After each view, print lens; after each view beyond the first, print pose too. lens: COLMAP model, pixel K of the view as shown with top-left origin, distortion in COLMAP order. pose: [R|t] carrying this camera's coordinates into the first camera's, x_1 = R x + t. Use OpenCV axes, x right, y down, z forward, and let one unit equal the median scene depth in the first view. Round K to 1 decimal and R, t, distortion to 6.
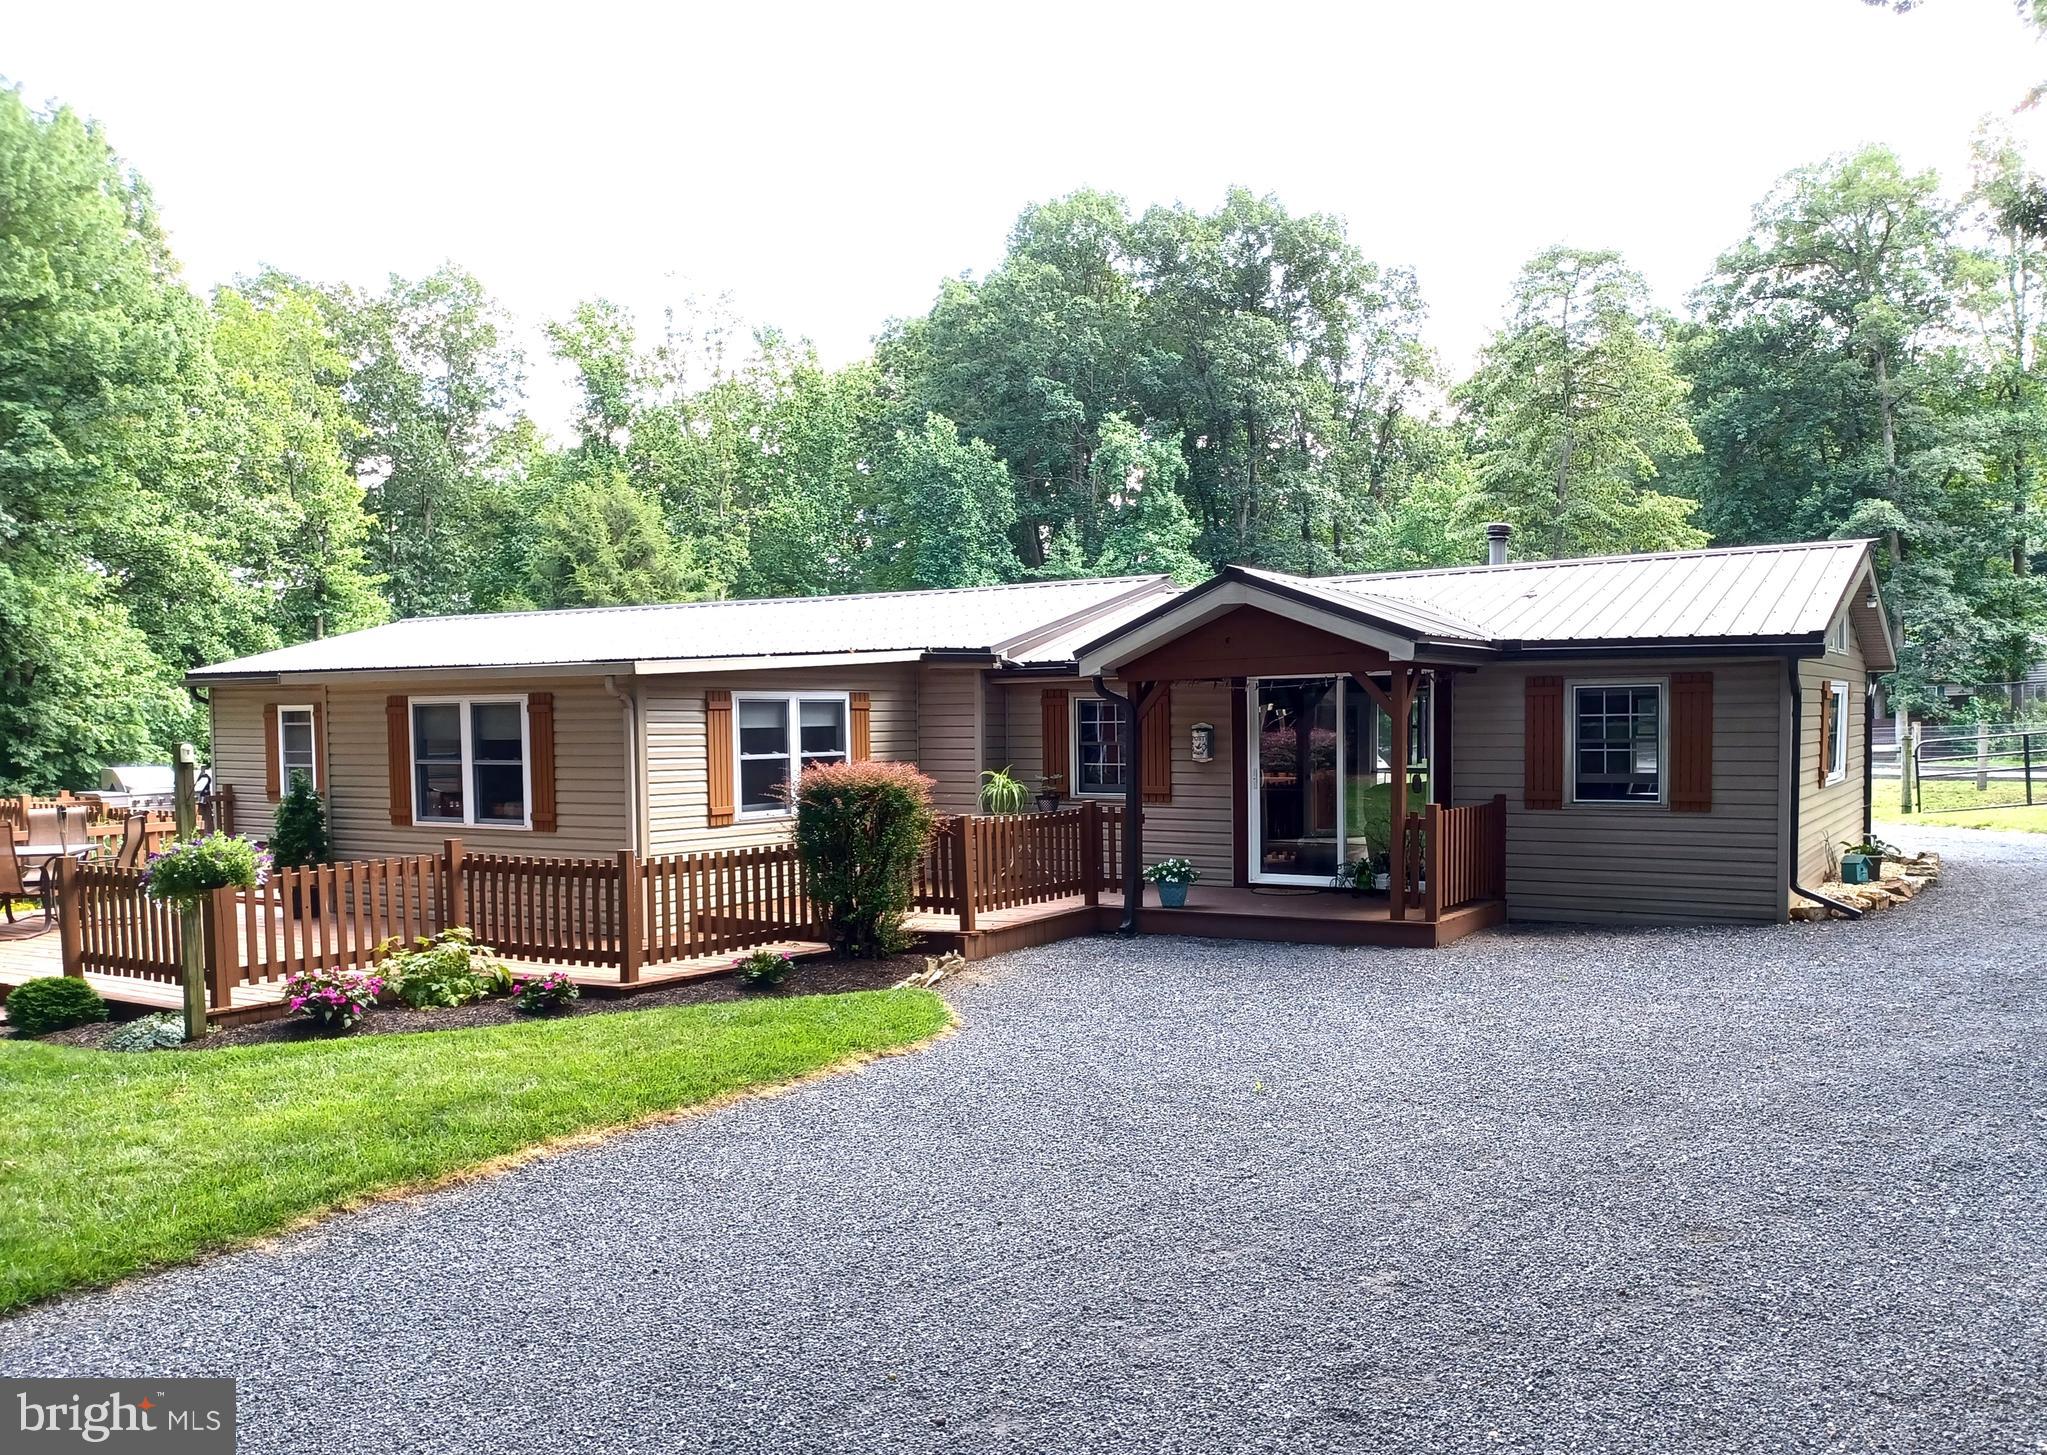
lens RADIAL K [[1554.5, 0, 1026.0], [0, 1554.5, 797.9], [0, 0, 1]] dist [0.100969, -0.105724]
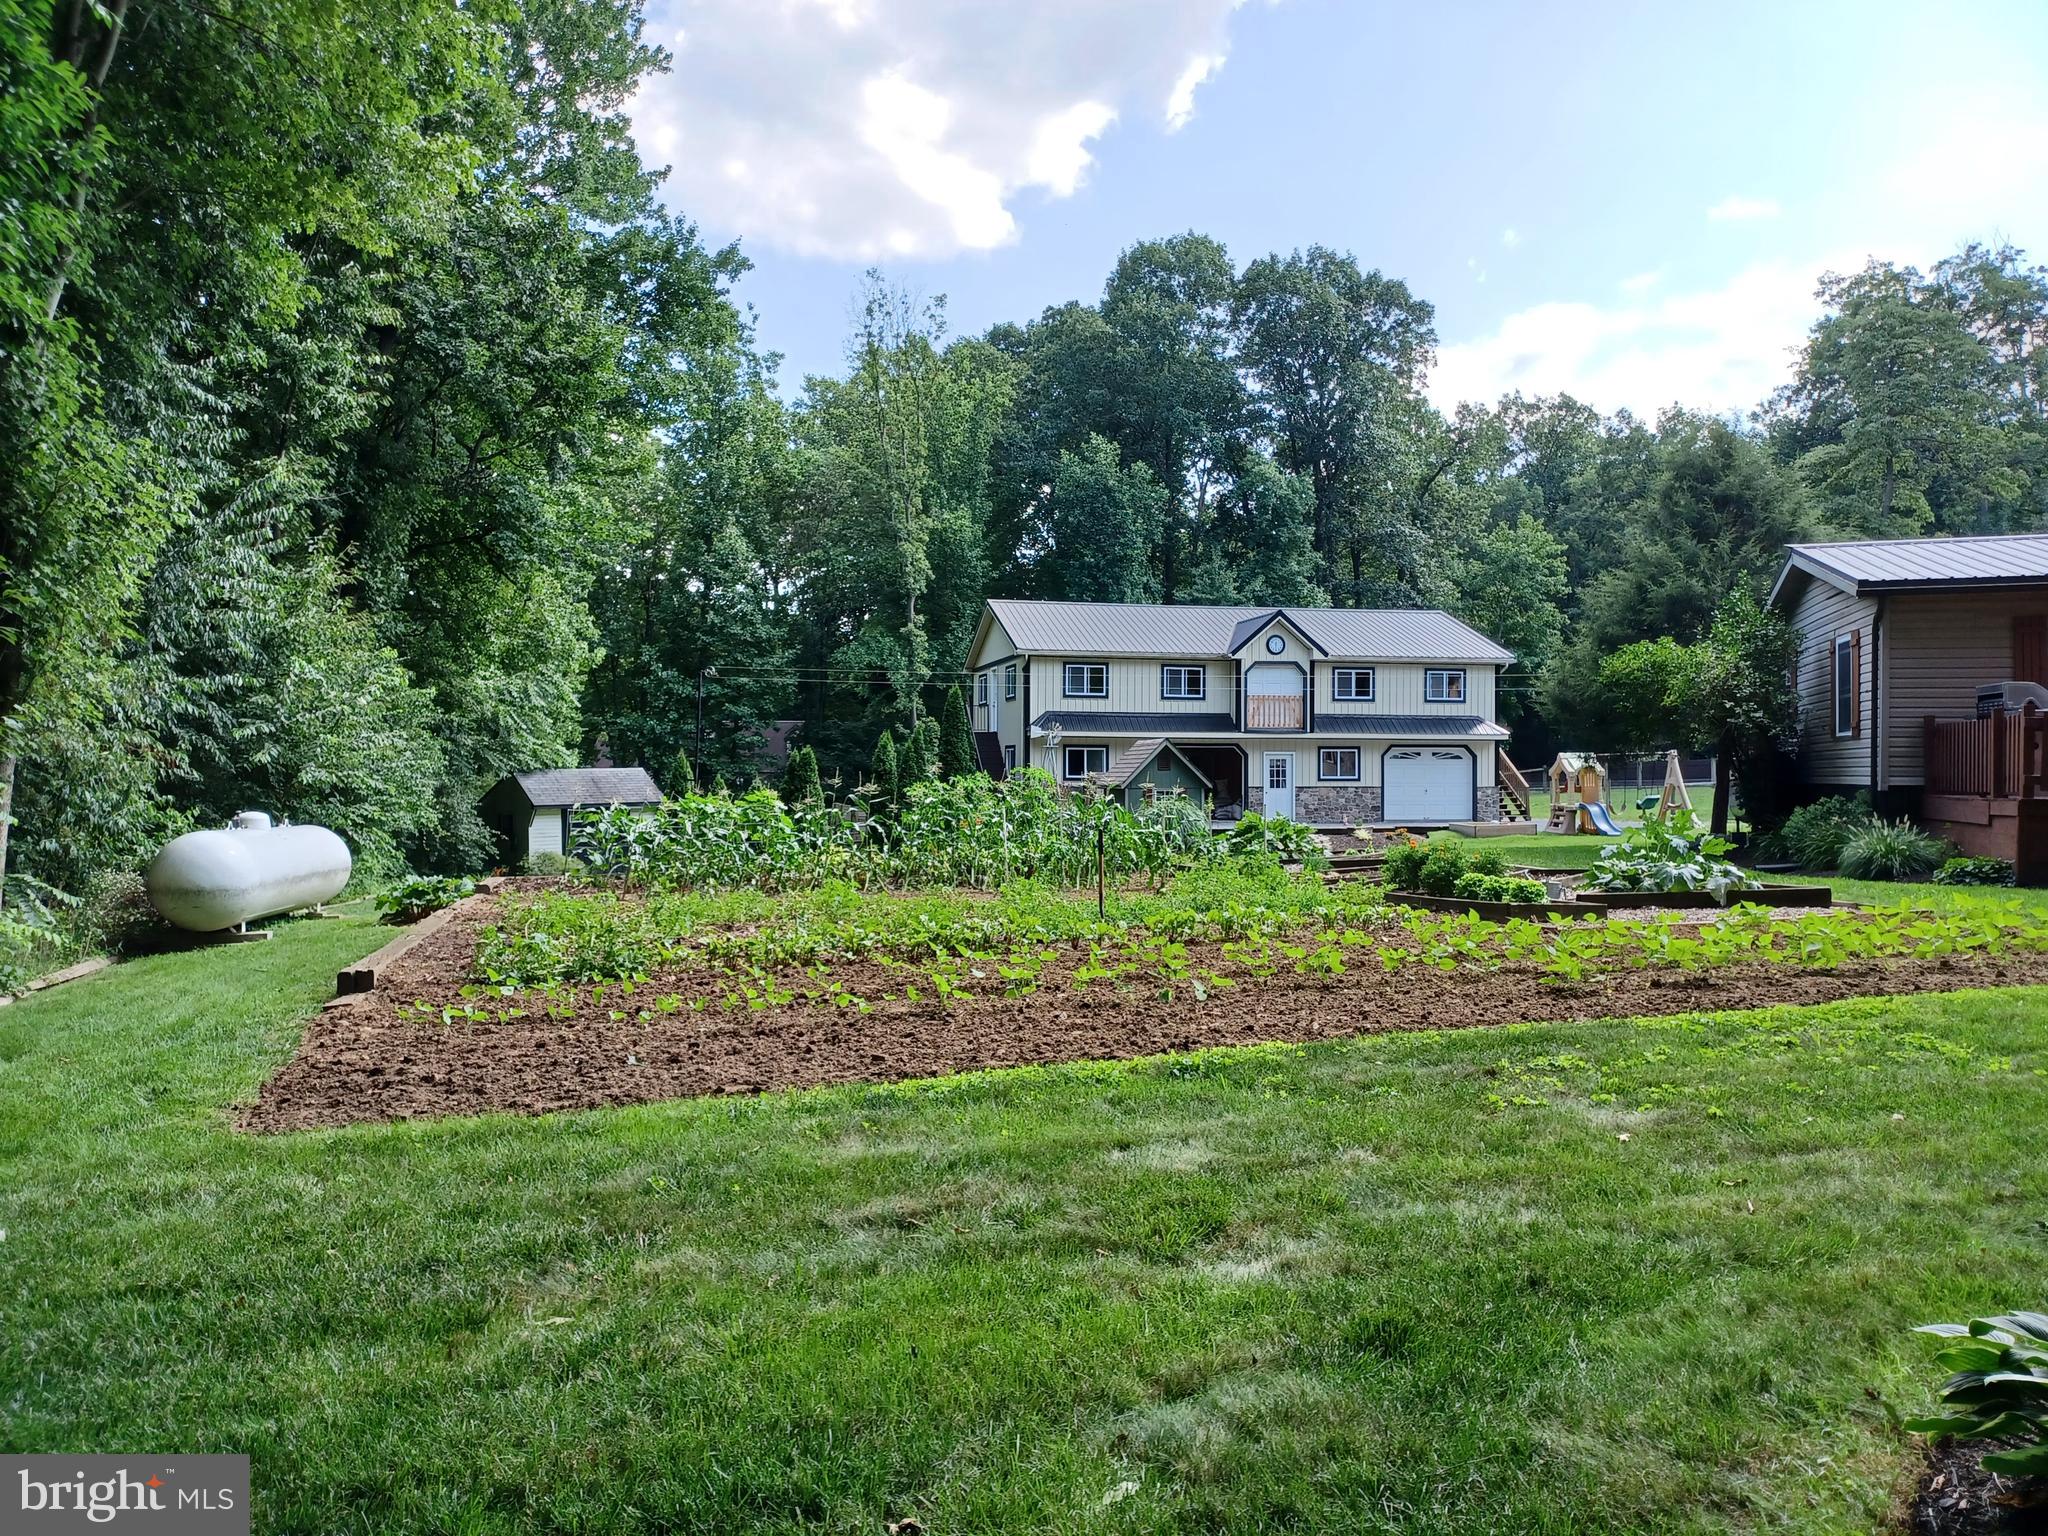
lens RADIAL K [[1483.9, 0, 1024.0], [0, 1483.9, 768.0], [0, 0, 1]] dist [0.001925, -0.000873]
pose [[0.963911, 0.008287, 0.266096, -1.671249], [0.006576, 0.998469, -0.054917, 0.080505], [-0.266143, 0.054685, 0.962381, 0.567450]]
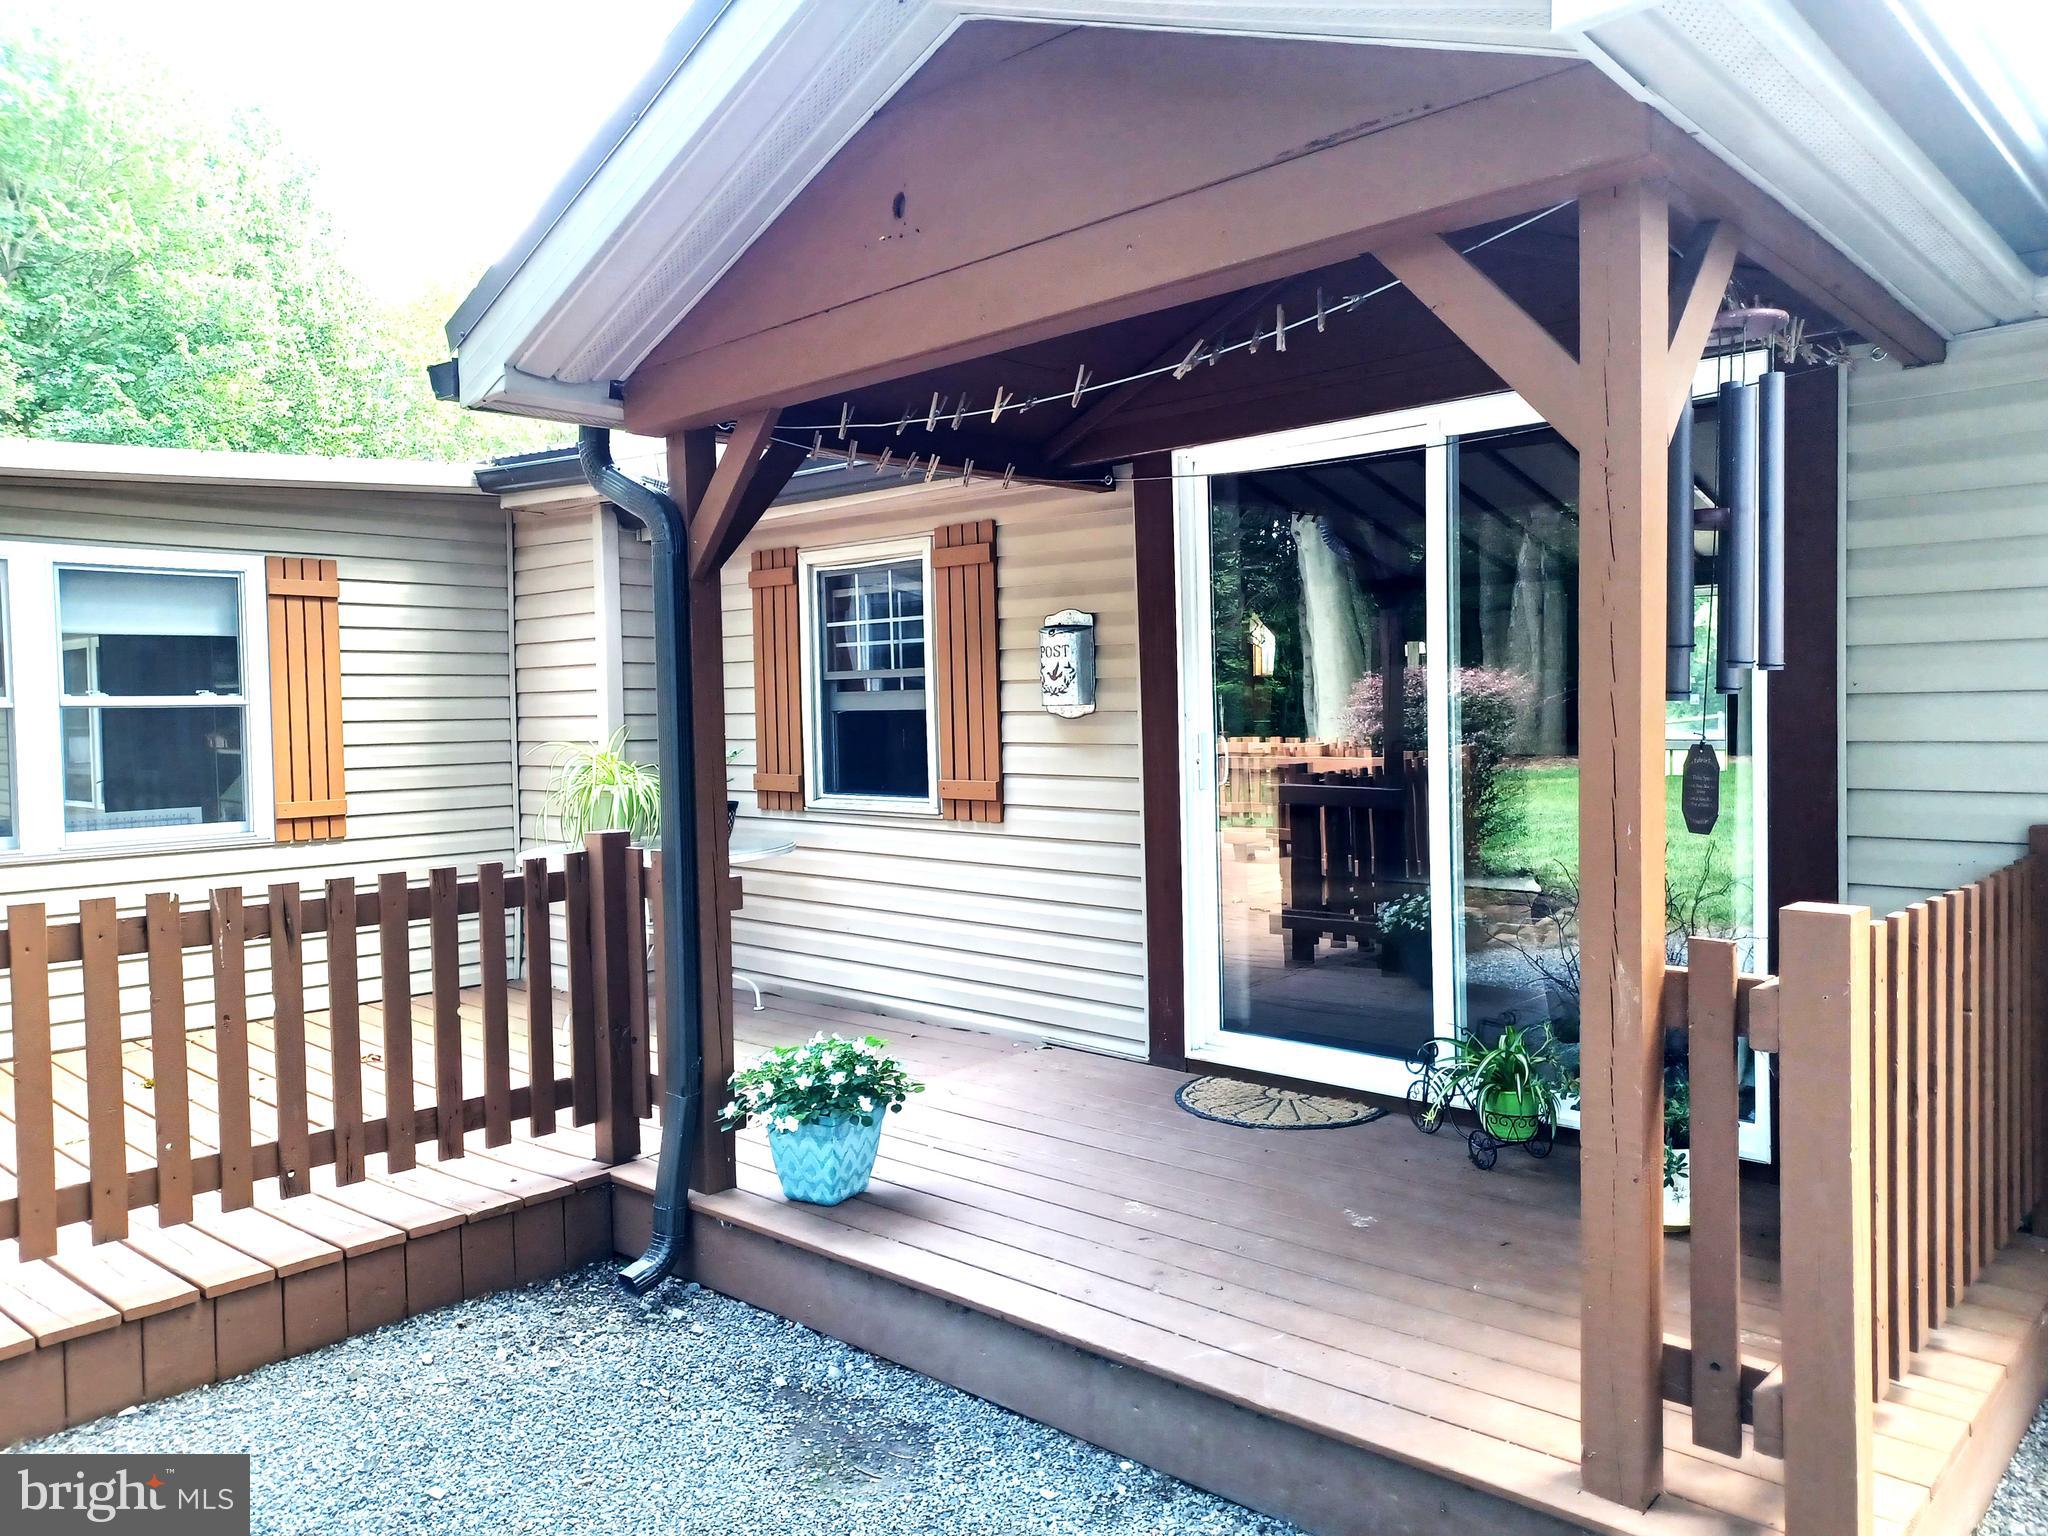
lens RADIAL K [[1487.8, 0, 1018.5], [0, 1487.8, 719.7], [0, 0, 1]] dist [0.043170, -0.001015]
pose [[0.985890, -0.004191, -0.167342, 0.136671], [-0.002625, 0.999177, -0.040487, -0.006663], [0.167374, 0.040355, 0.985067, 0.556961]]
